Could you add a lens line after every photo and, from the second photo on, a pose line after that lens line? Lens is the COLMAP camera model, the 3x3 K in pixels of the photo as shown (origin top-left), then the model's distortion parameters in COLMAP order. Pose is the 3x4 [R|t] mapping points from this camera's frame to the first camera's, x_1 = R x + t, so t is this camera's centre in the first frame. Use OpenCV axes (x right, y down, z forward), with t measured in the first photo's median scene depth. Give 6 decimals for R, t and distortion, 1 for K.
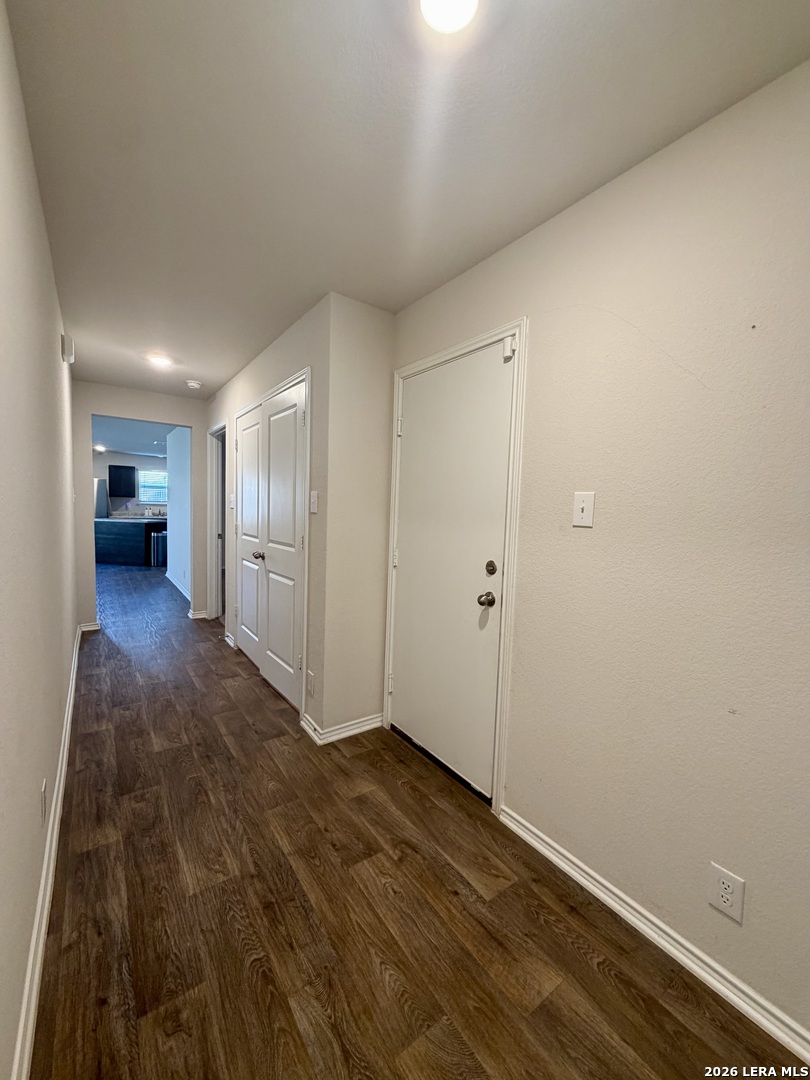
lens RADIAL K [[431.2, 0, 404.6], [0, 431.2, 535.8], [0, 0, 1]] dist [-0.001018, 0.000718]
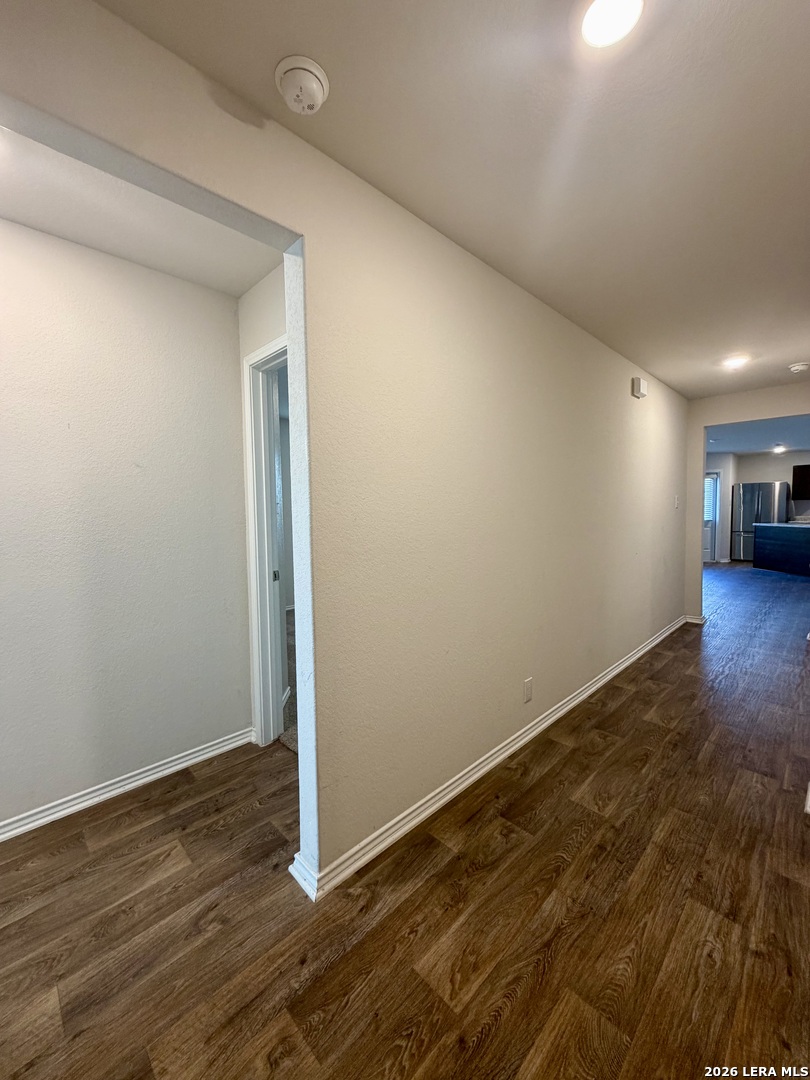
lens RADIAL K [[431.2, 0, 404.6], [0, 431.2, 535.8], [0, 0, 1]] dist [-0.001018, 0.000718]
pose [[0.154703, 0.027299, -0.987584, 0.631613], [-0.042440, 0.998879, 0.020963, 0.011520], [0.987049, 0.038670, 0.155688, 0.223745]]
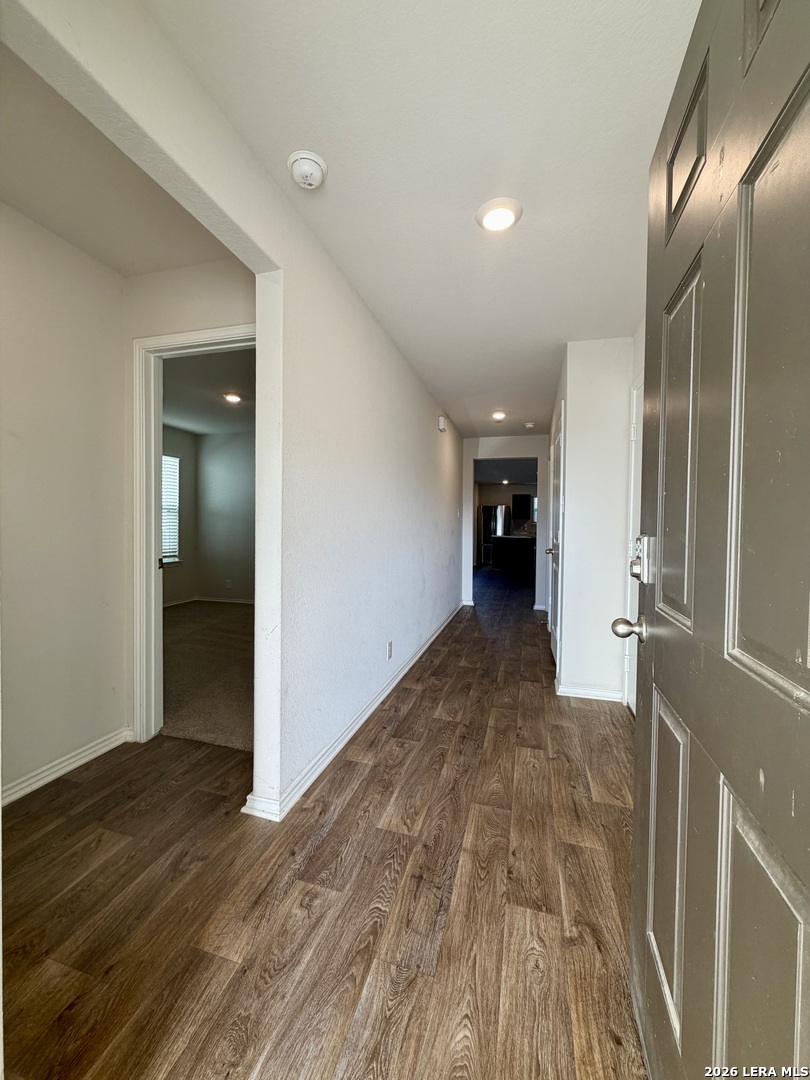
lens RADIAL K [[431.2, 0, 404.6], [0, 431.2, 535.8], [0, 0, 1]] dist [-0.001018, 0.000718]
pose [[0.617919, -0.005282, -0.786224, 0.757780], [-0.040636, 0.998426, -0.038644, 0.126003], [0.785191, 0.055828, 0.616732, -0.229474]]
